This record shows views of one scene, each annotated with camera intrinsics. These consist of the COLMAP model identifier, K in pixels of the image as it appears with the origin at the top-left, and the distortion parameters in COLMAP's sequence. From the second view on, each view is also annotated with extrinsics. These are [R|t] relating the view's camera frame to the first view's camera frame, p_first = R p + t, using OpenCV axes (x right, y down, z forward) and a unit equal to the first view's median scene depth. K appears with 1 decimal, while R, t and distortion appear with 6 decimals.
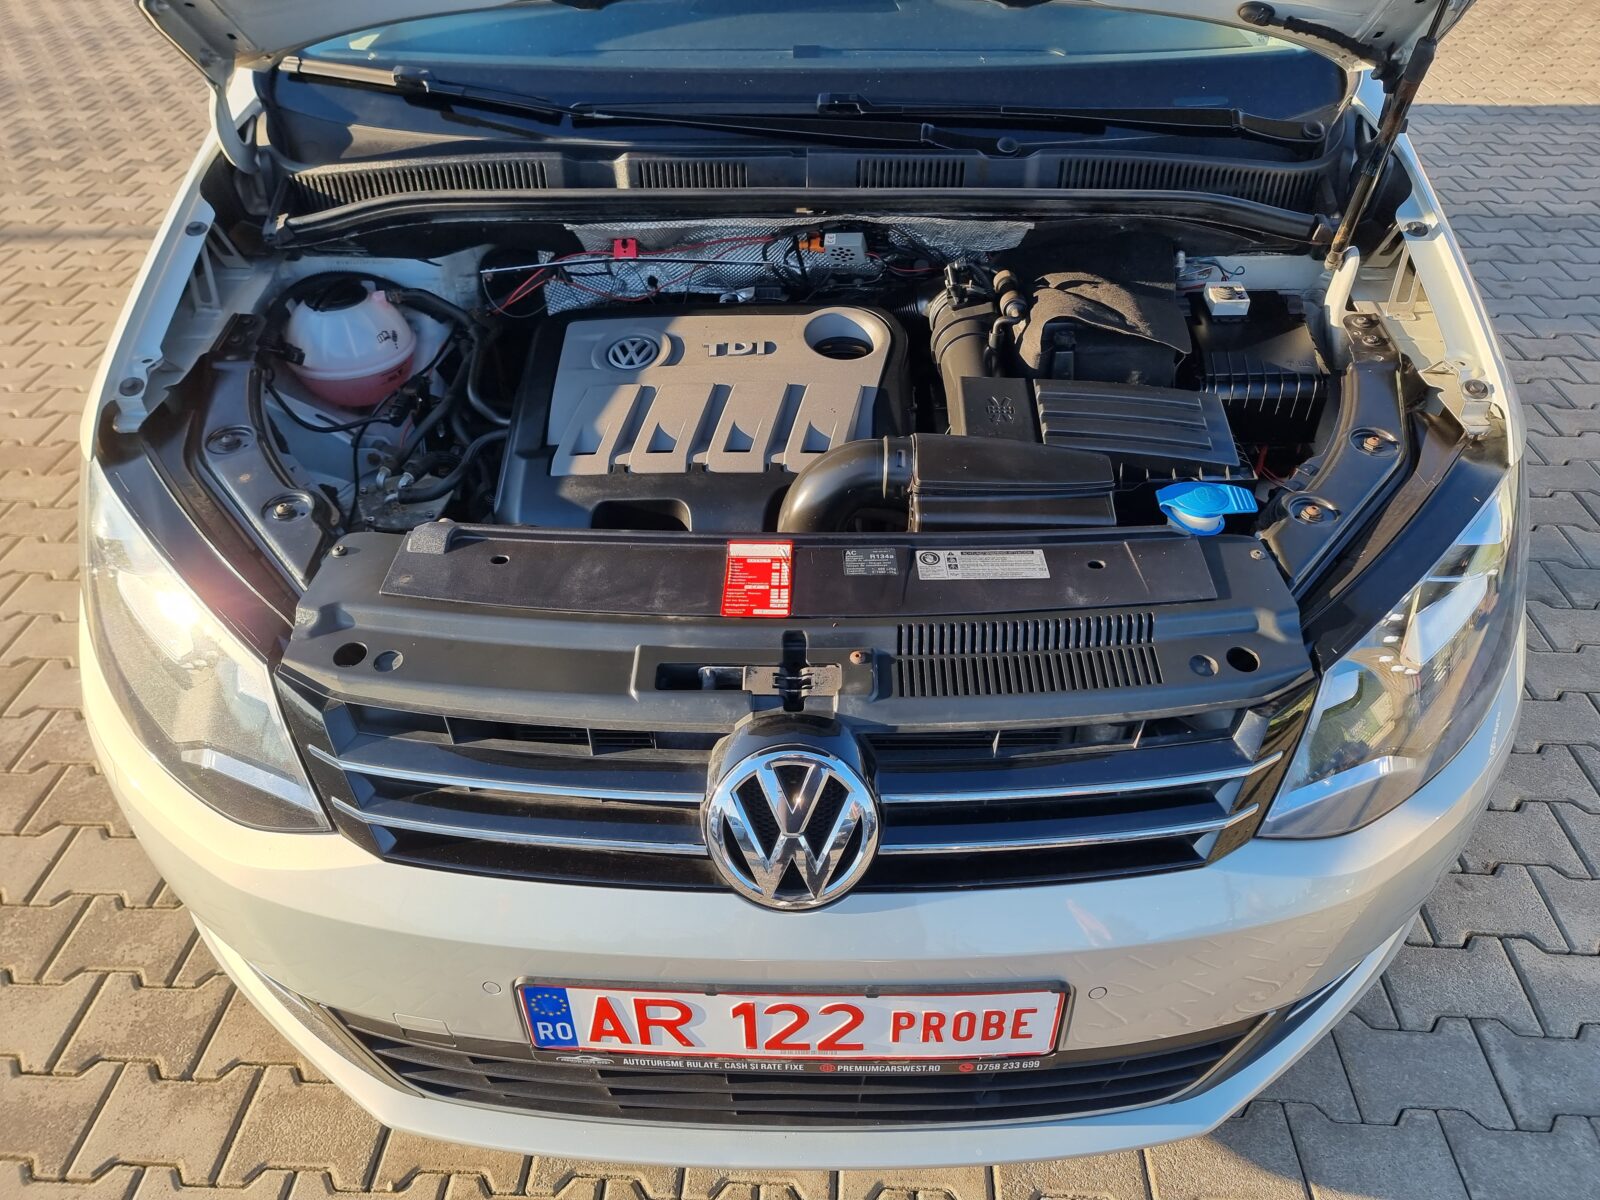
lens RADIAL K [[1110.3, 0, 794.8], [0, 1110.3, 611.7], [0, 0, 1]] dist [0.067867, -0.060501]
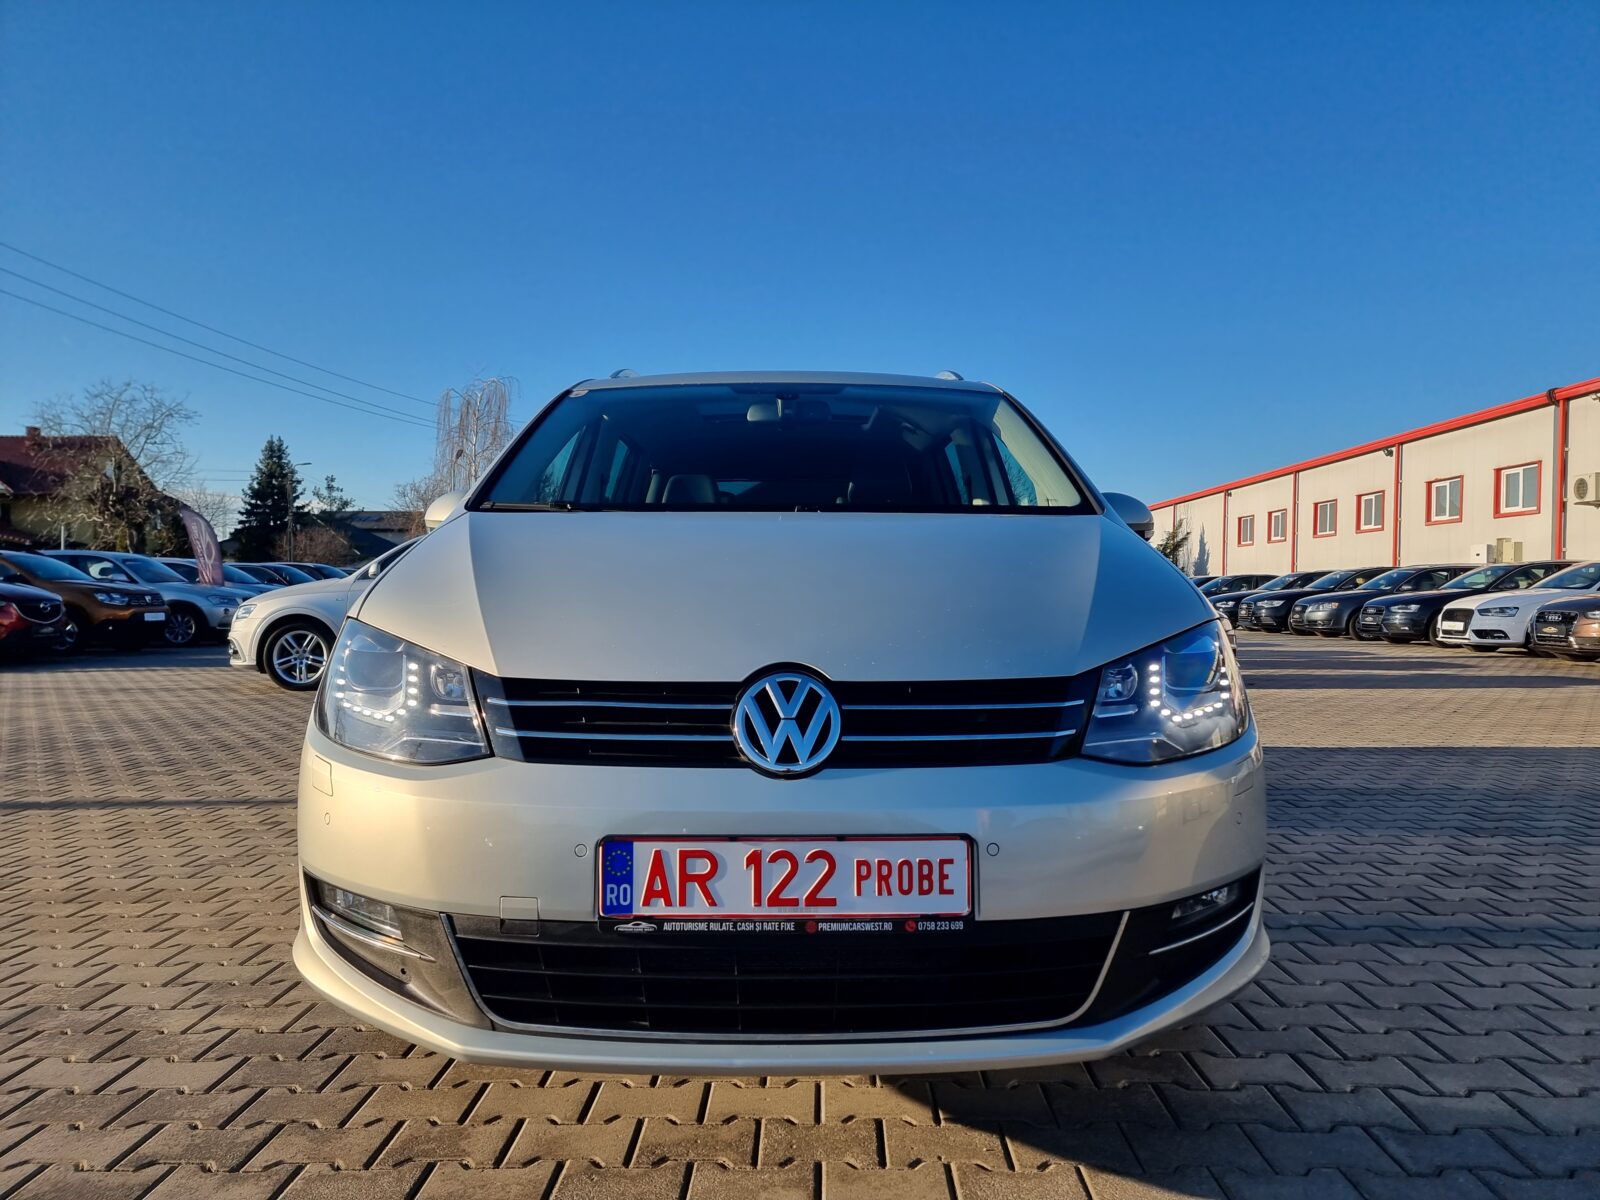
lens RADIAL K [[1110.3, 0, 786.9], [0, 1110.3, 594.3], [0, 0, 1]] dist [0.067867, -0.060501]
pose [[0.999705, 0.013725, 0.020024, -0.035867], [0.001960, 0.776514, -0.630096, 0.988178], [-0.024197, 0.629950, 0.776259, -0.345149]]
